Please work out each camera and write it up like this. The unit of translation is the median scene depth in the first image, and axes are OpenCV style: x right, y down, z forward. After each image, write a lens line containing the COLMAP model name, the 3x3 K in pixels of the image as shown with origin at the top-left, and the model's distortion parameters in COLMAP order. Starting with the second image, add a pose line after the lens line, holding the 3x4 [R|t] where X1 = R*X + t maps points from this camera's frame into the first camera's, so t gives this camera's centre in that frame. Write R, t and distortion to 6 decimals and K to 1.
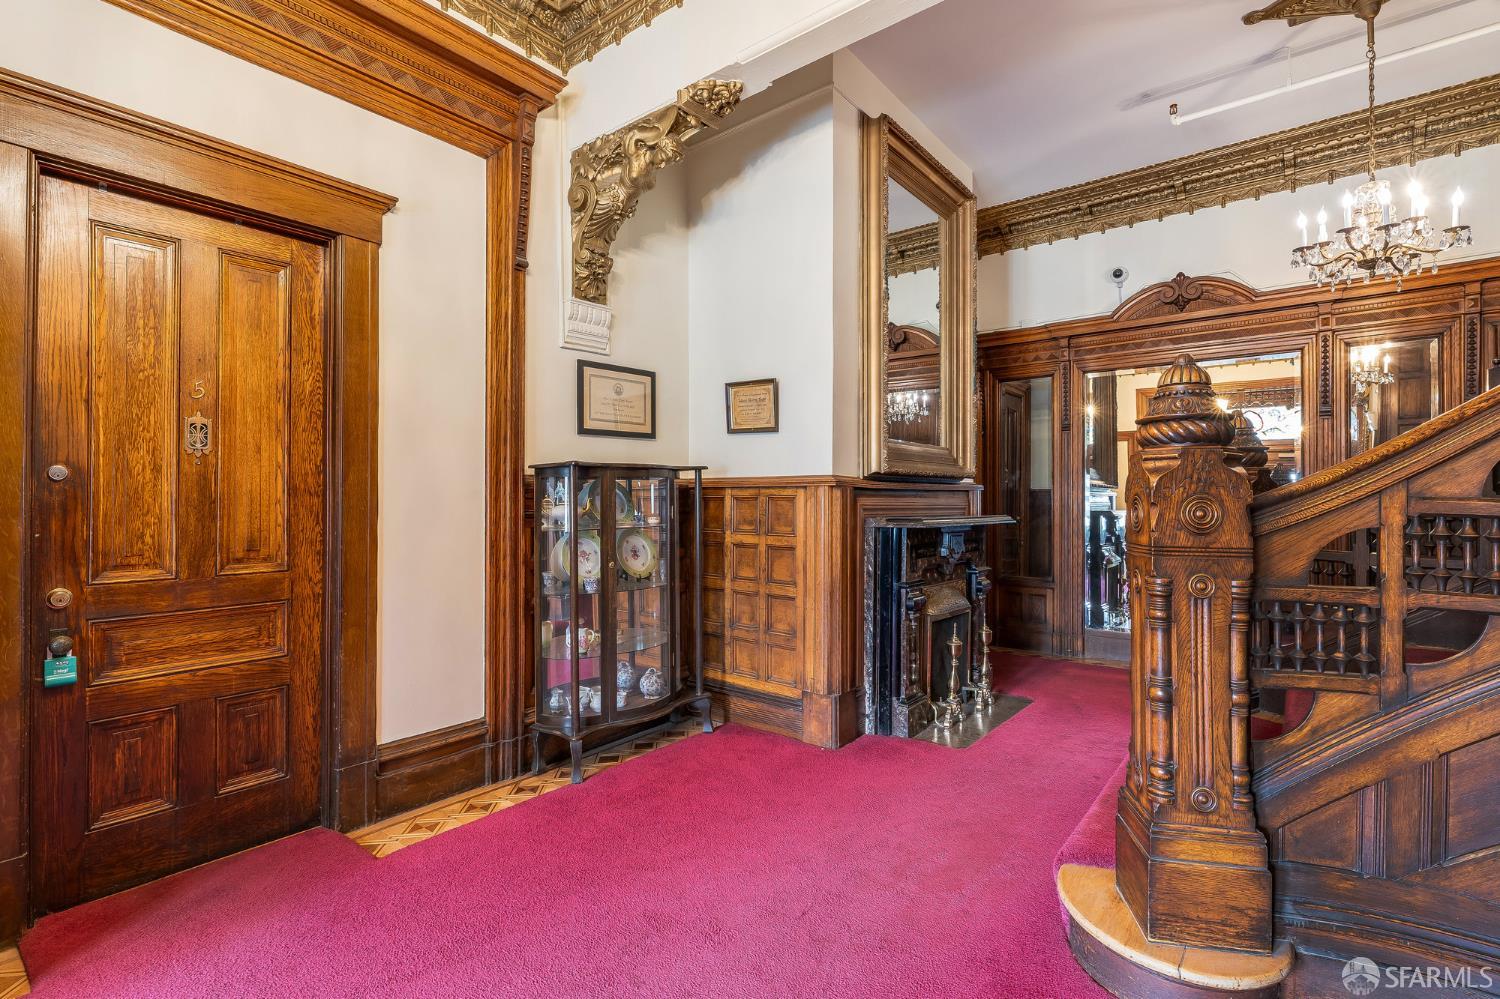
lens RADIAL K [[696.8, 0, 735.0], [0, 696.8, 492.6], [0, 0, 1]] dist [-0.003158, -0.001169]
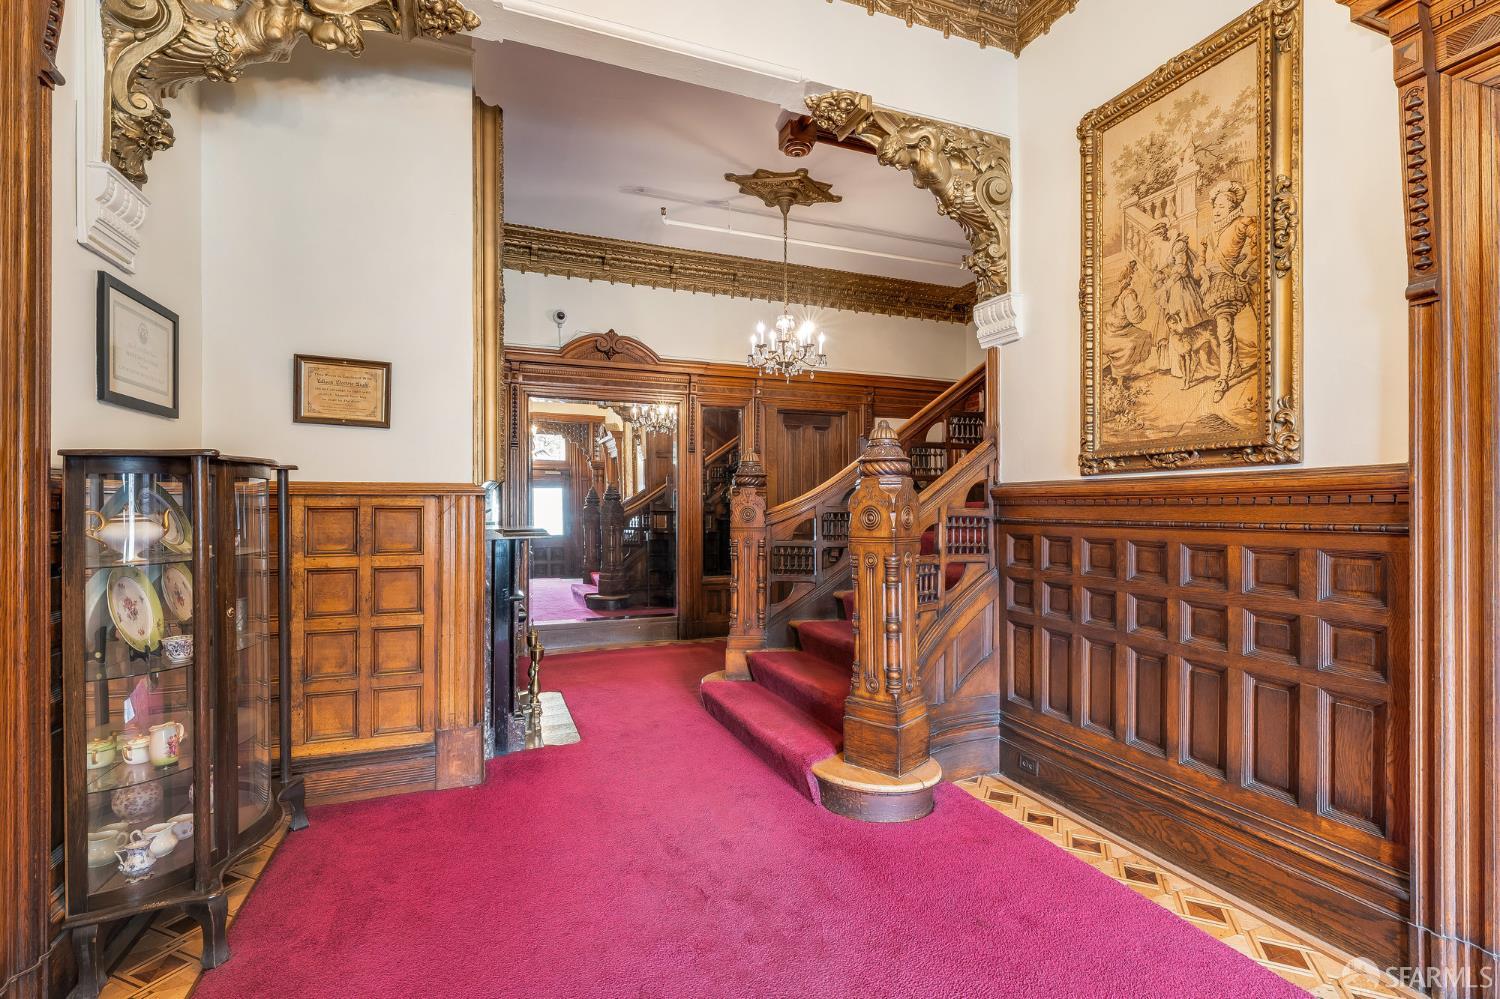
lens RADIAL K [[696.8, 0, 744.8], [0, 696.8, 507.4], [0, 0, 1]] dist [-0.003158, -0.001169]
pose [[0.479197, -0.000164, 0.877707, -0.454926], [-0.004364, 0.999987, 0.002569, 0.001923], [-0.877696, -0.005062, 0.479190, 0.238808]]
